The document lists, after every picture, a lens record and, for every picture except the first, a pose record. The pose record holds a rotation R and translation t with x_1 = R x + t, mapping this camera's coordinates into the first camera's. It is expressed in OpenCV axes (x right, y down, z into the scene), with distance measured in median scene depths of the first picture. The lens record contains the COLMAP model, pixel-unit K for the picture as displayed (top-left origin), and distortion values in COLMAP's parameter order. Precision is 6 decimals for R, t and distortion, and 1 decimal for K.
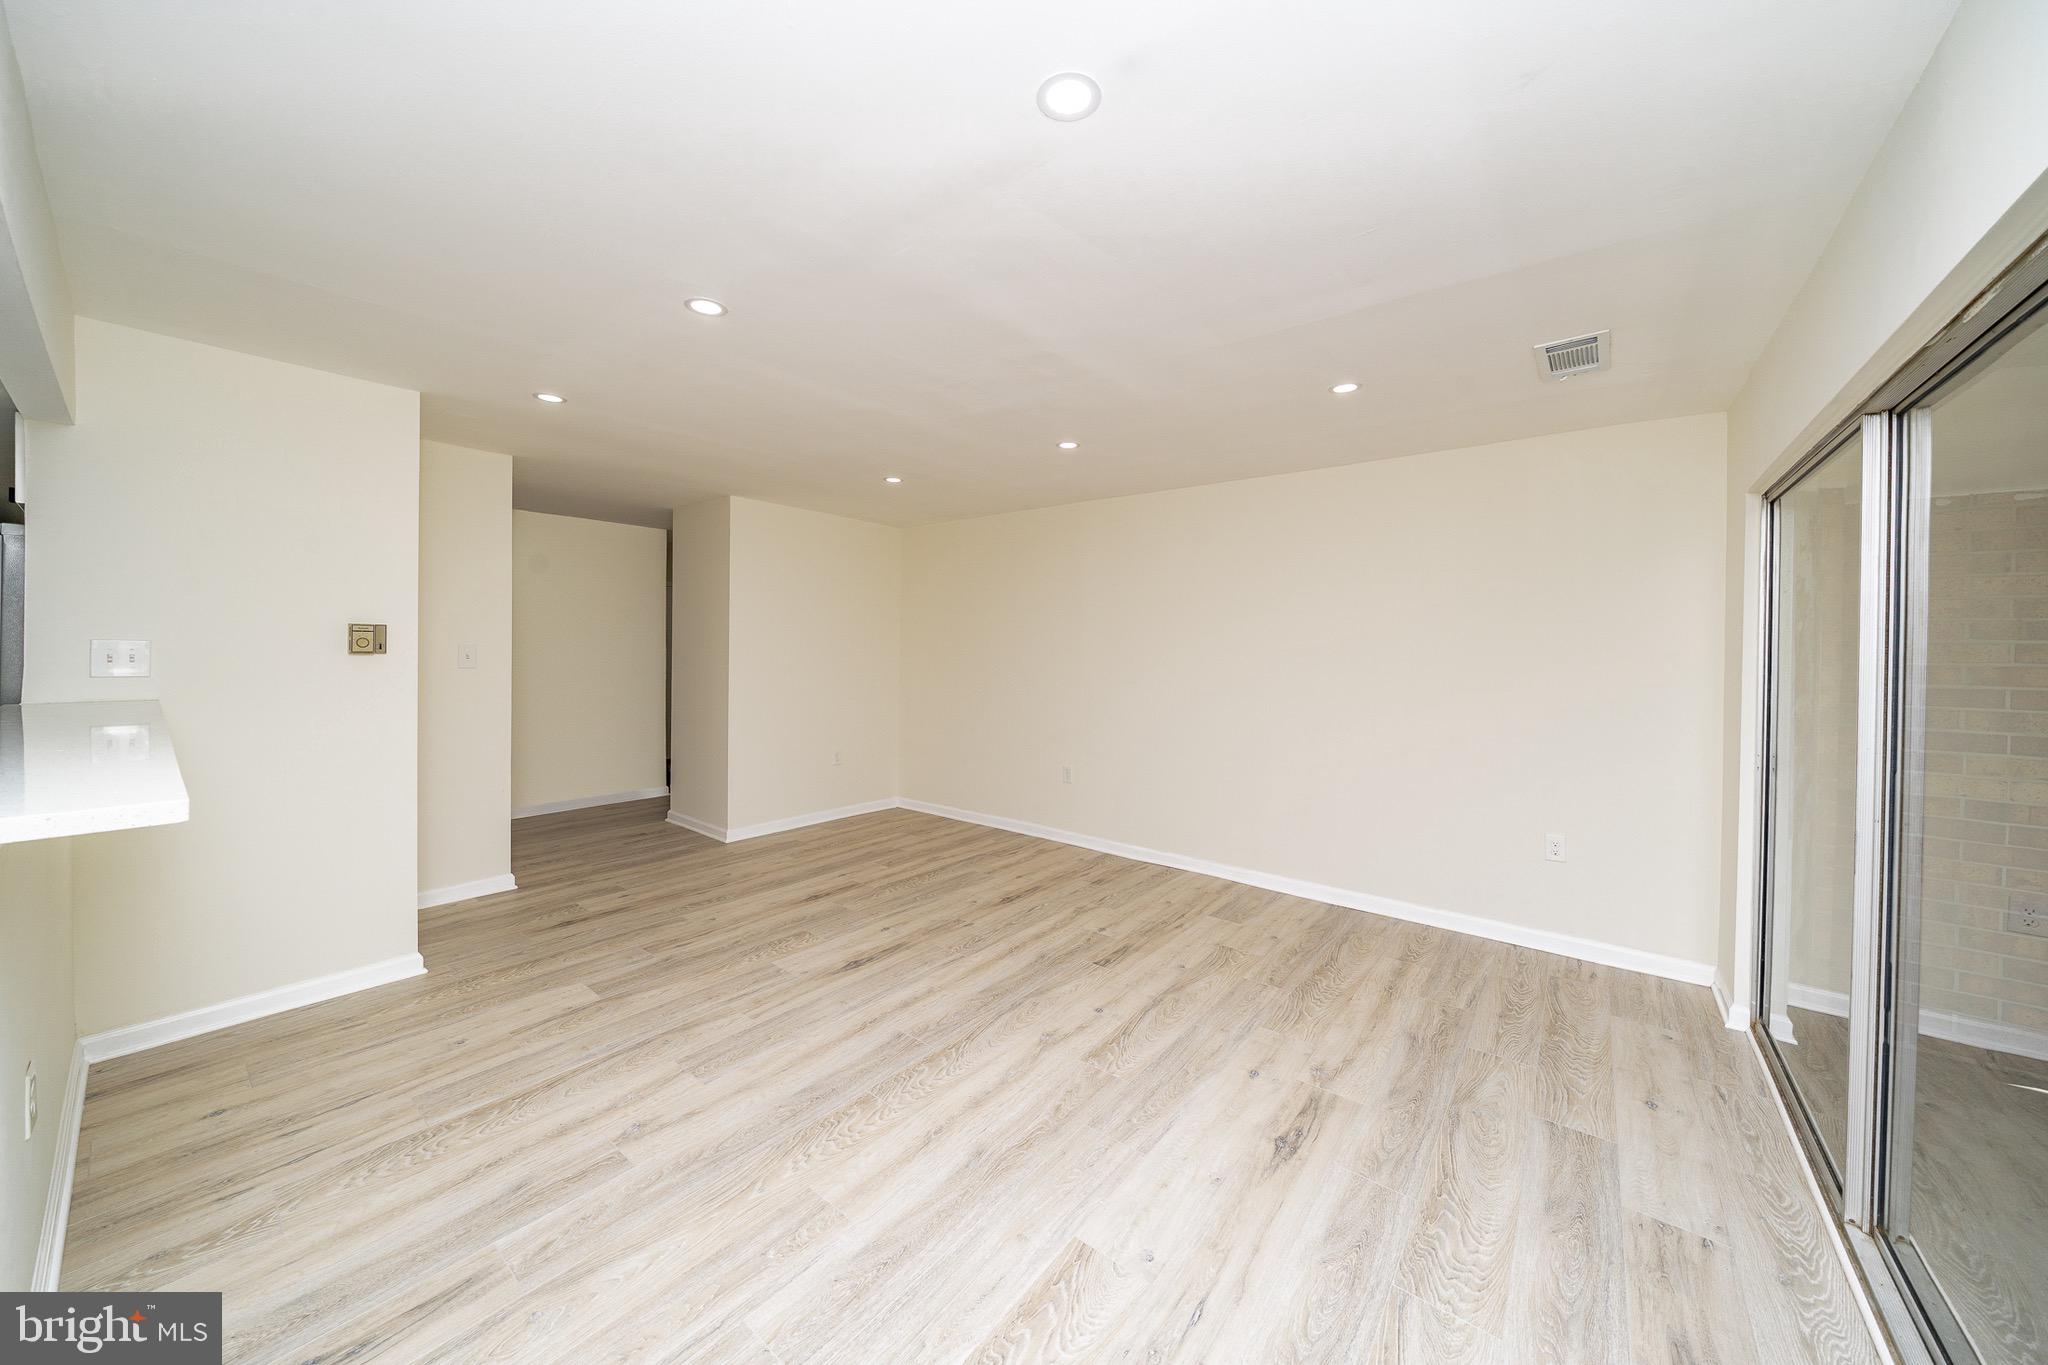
lens RADIAL K [[720.3, 0, 1026.2], [0, 720.3, 647.6], [0, 0, 1]] dist [-0.003381, -0.000147]
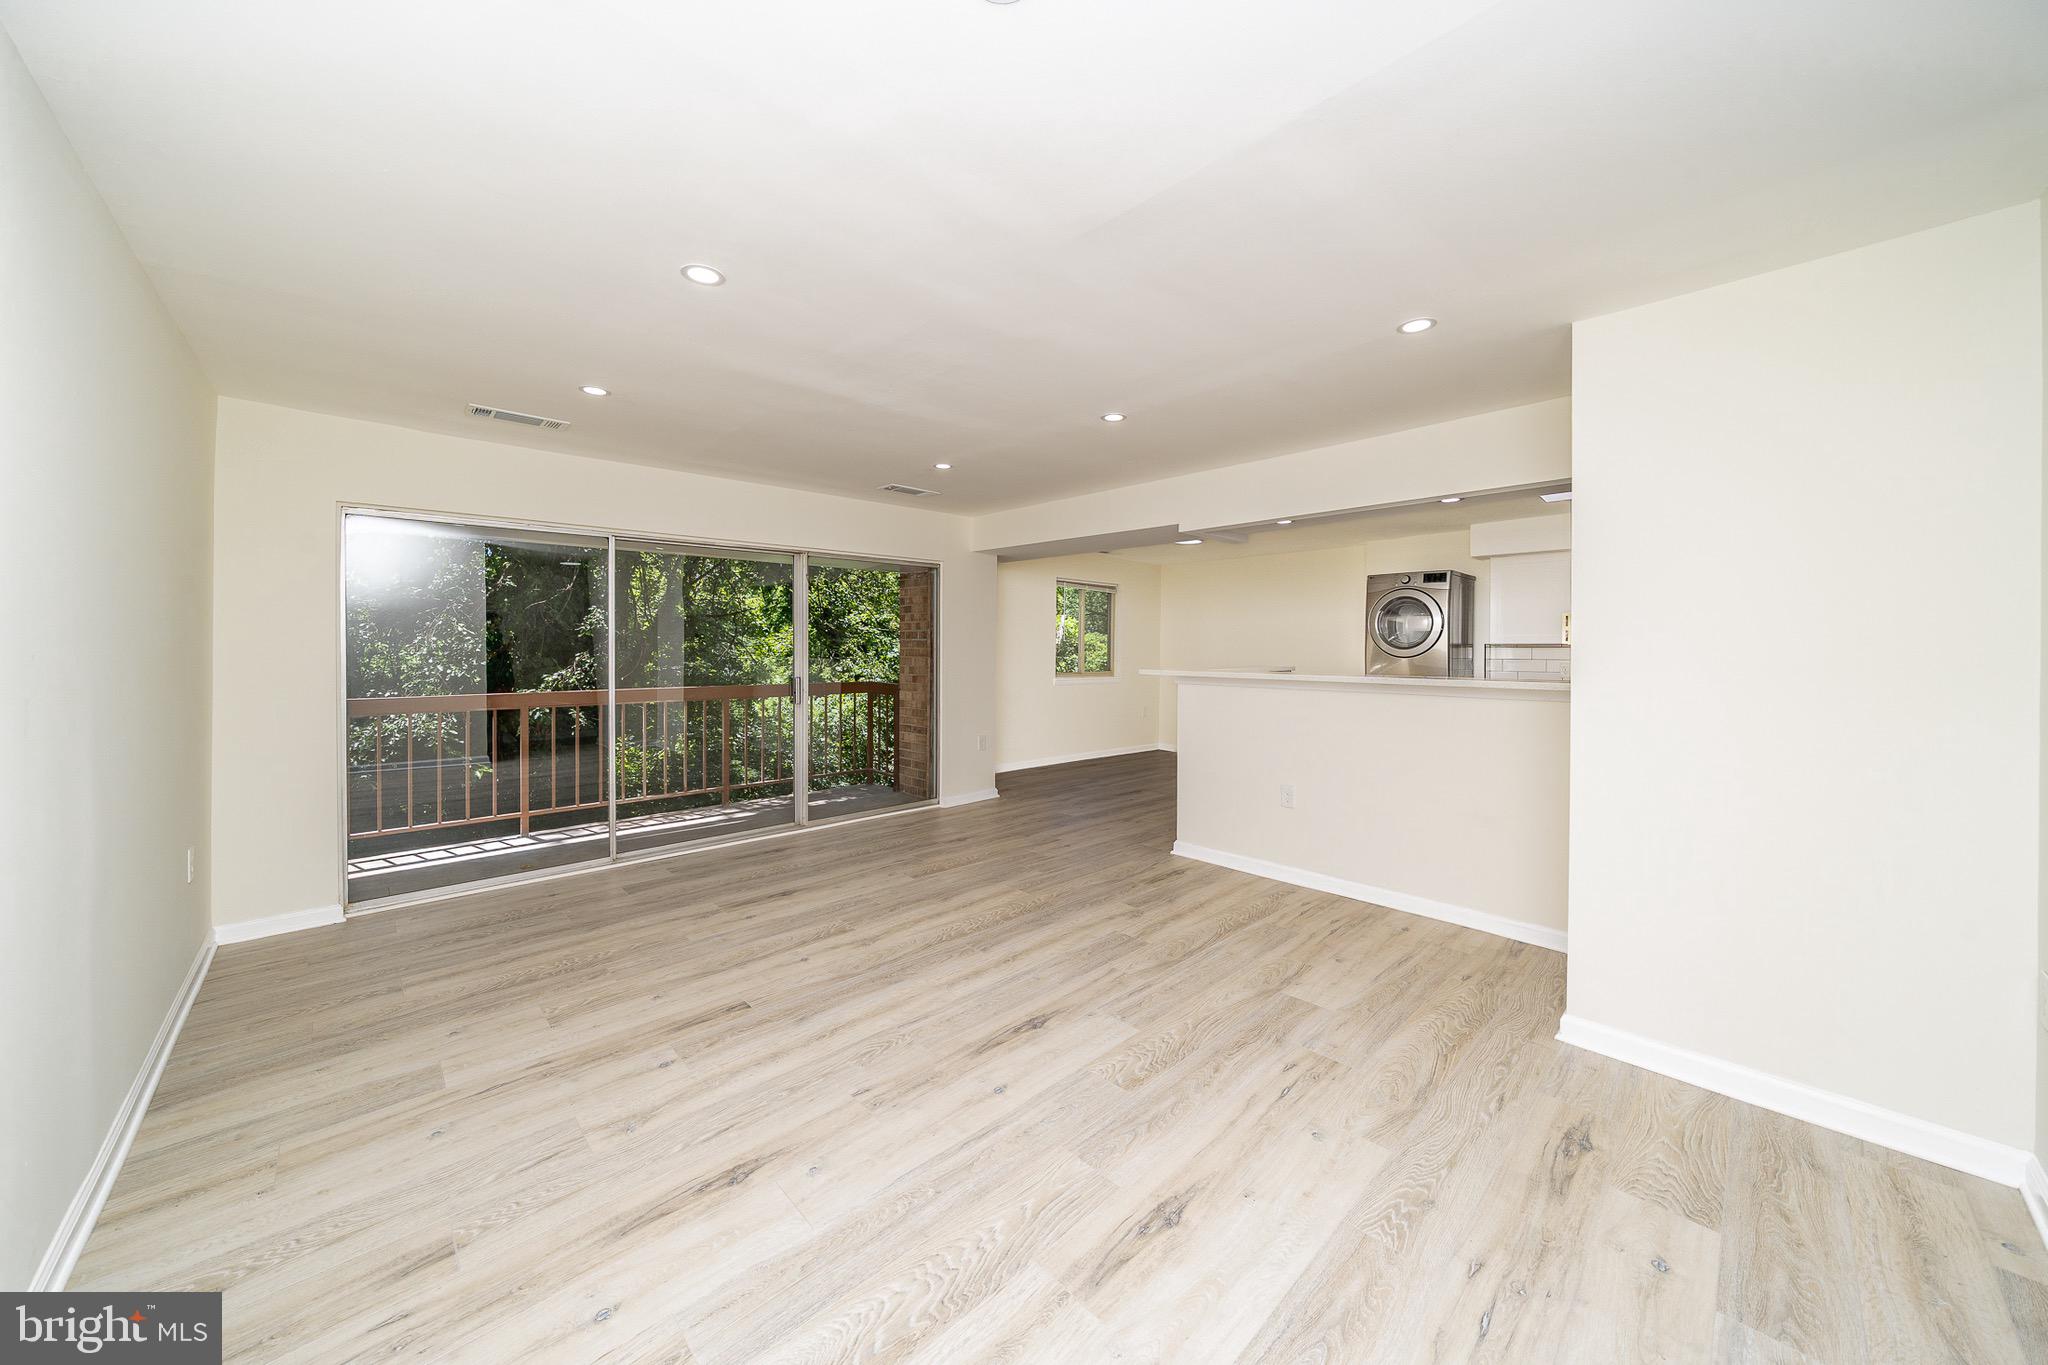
lens RADIAL K [[720.3, 0, 1026.2], [0, 720.3, 647.6], [0, 0, 1]] dist [-0.003381, -0.000147]
pose [[-0.990495, -0.016407, 0.136564, -0.337501], [-0.015675, 0.999856, 0.006429, 0.014635], [-0.136650, 0.004227, -0.990610, 1.831132]]
